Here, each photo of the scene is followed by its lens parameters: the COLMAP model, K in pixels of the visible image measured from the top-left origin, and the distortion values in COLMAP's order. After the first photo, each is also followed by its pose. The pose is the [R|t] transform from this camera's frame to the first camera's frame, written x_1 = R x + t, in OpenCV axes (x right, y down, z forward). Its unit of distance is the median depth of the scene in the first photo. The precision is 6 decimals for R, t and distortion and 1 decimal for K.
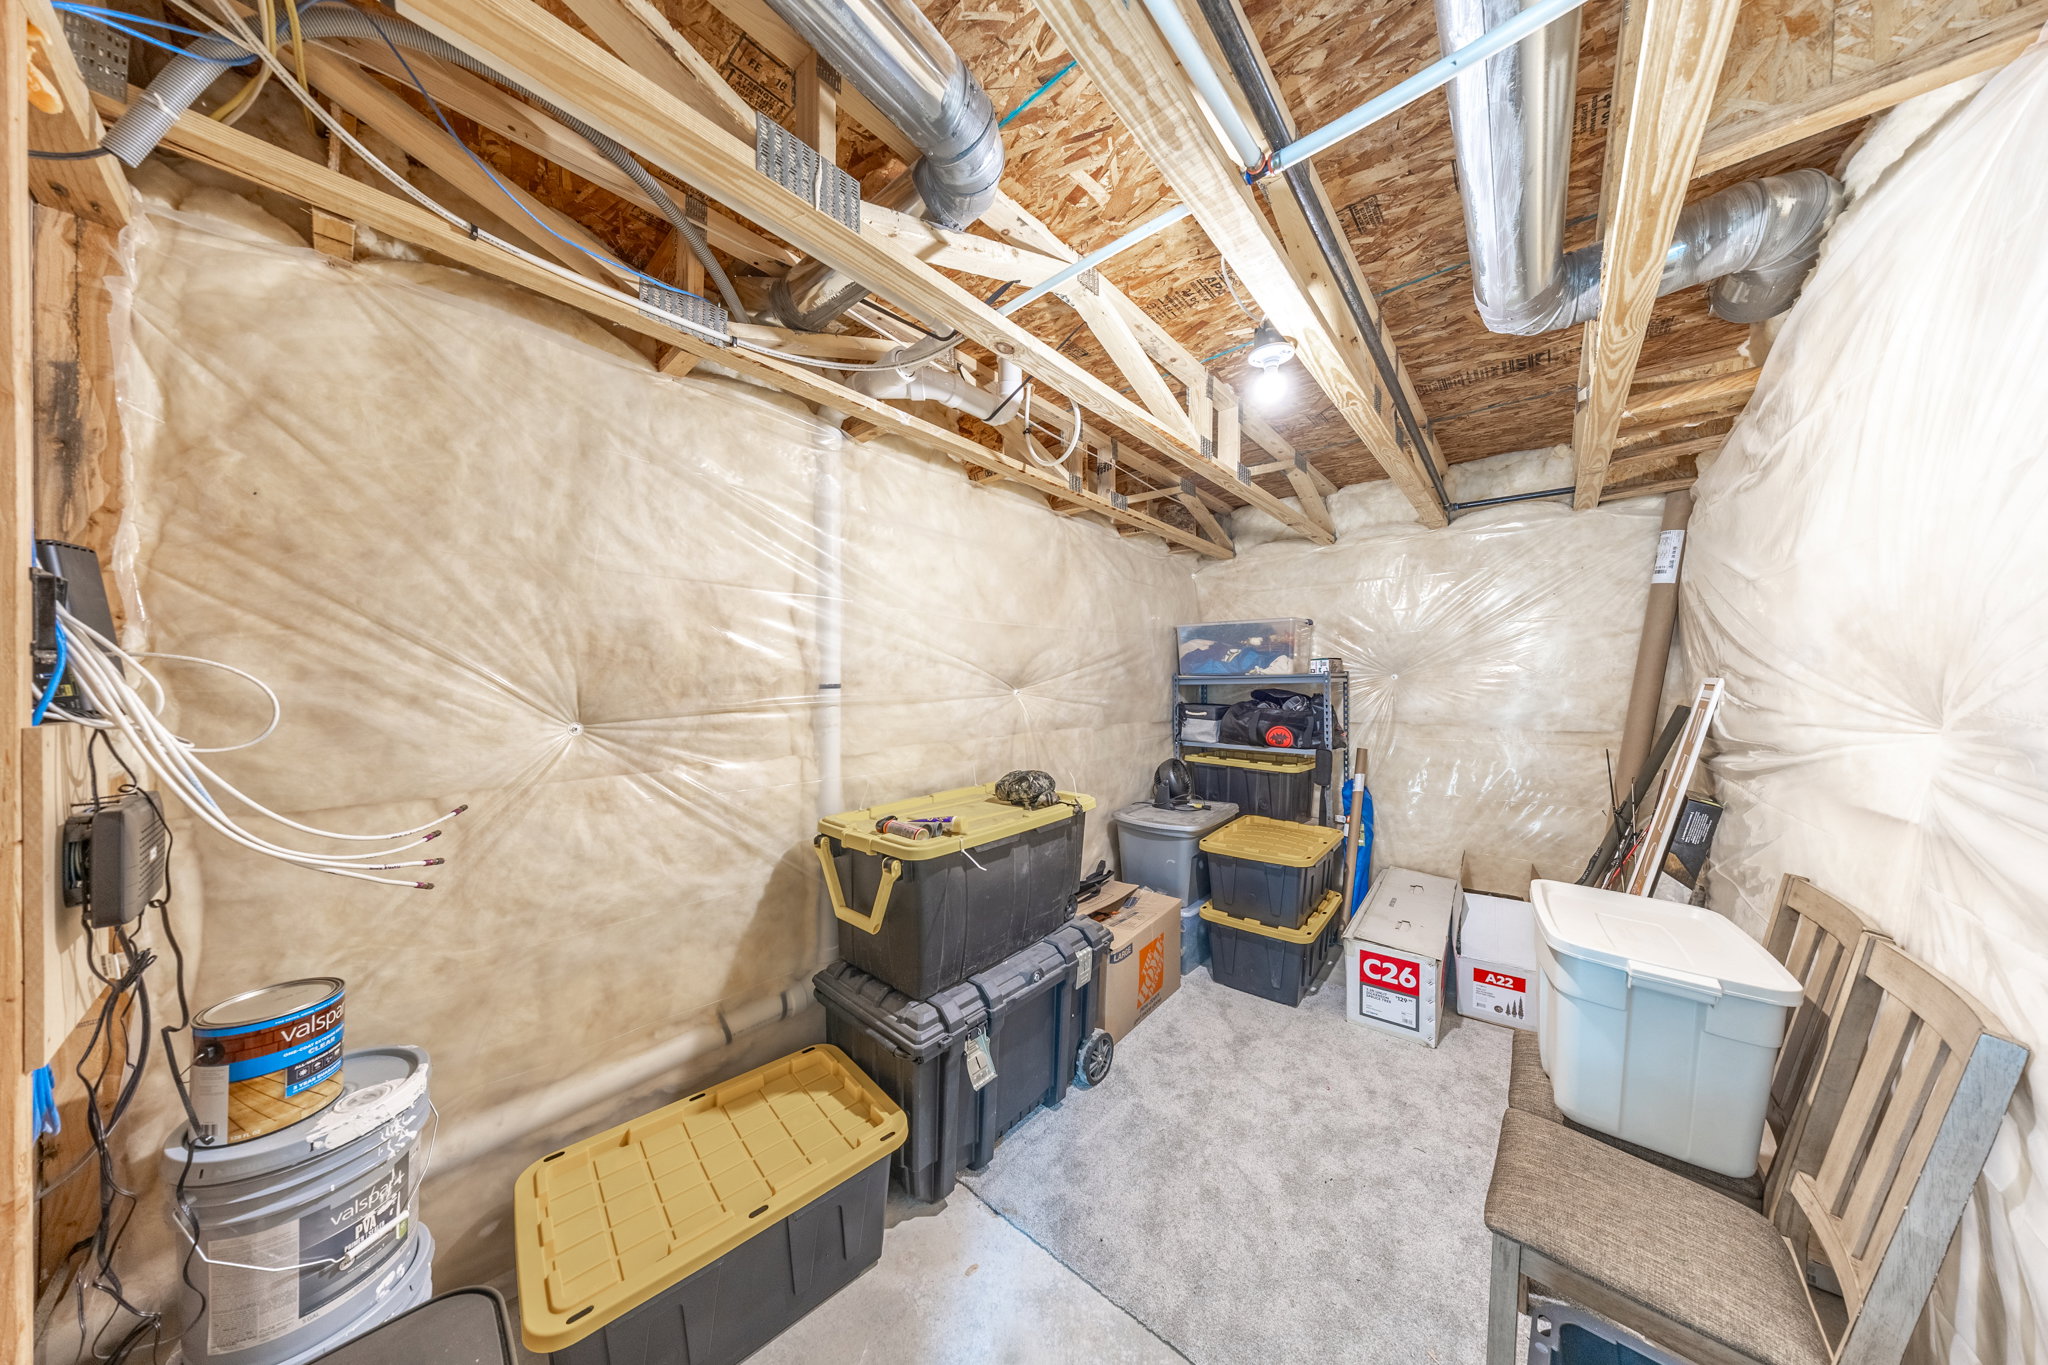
lens RADIAL K [[592.7, 0, 1010.8], [0, 592.7, 680.9], [0, 0, 1]] dist [-0.009893, -0.000245]
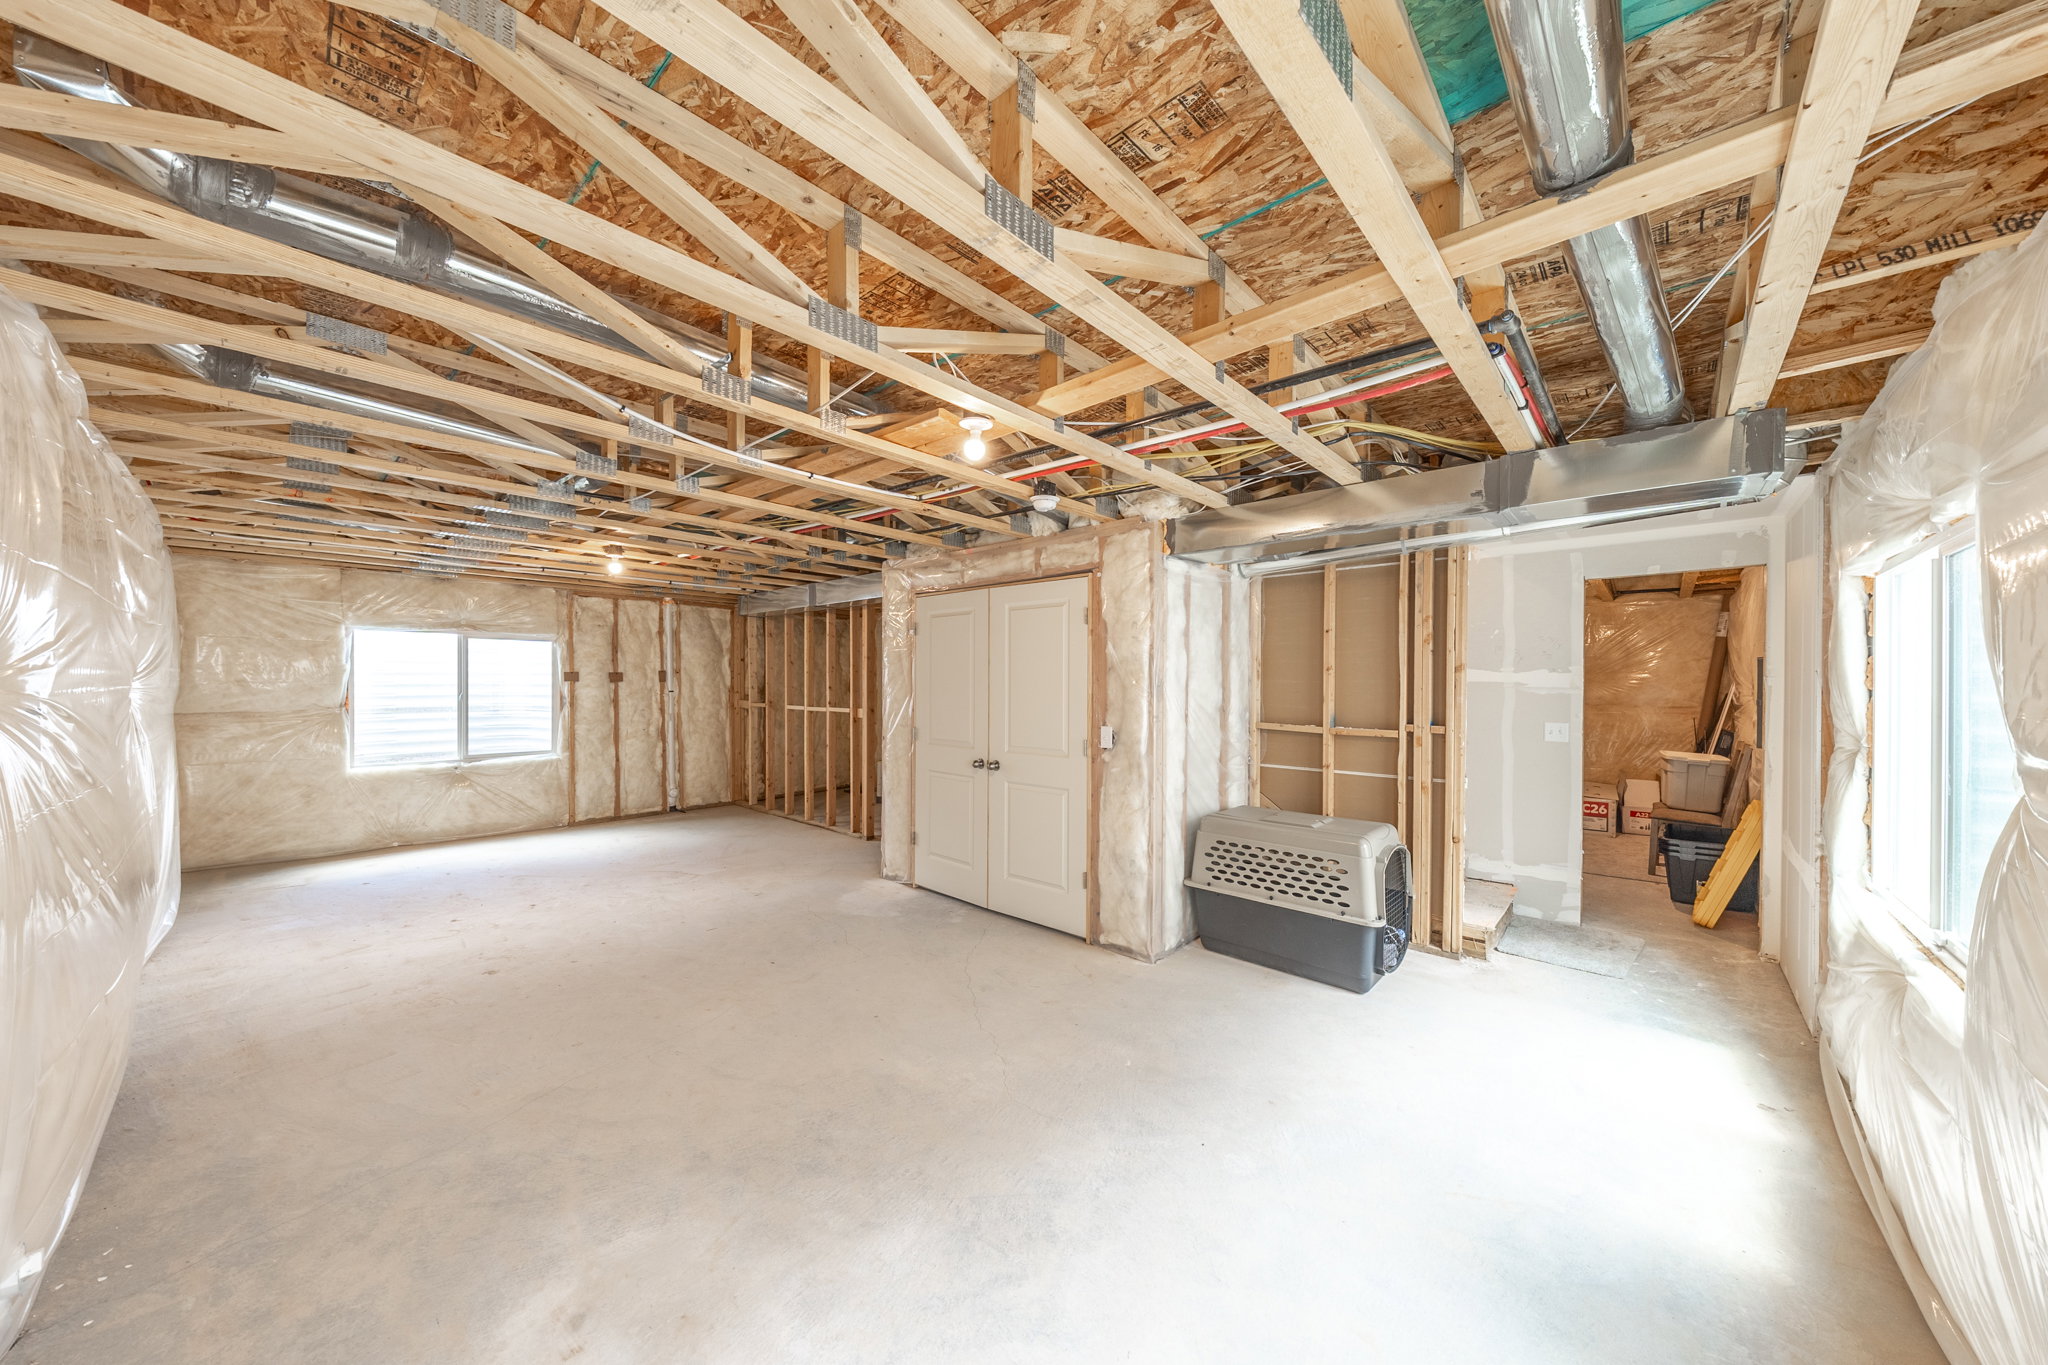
lens RADIAL K [[697.0, 0, 1034.1], [0, 697.0, 684.4], [0, 0, 1]] dist [-0.001008, -0.000046]
pose [[0.999961, 0.006541, 0.005903, -1.328376], [-0.006592, 0.999941, 0.008605, 0.001712], [-0.005846, -0.008643, 0.999946, -1.445208]]
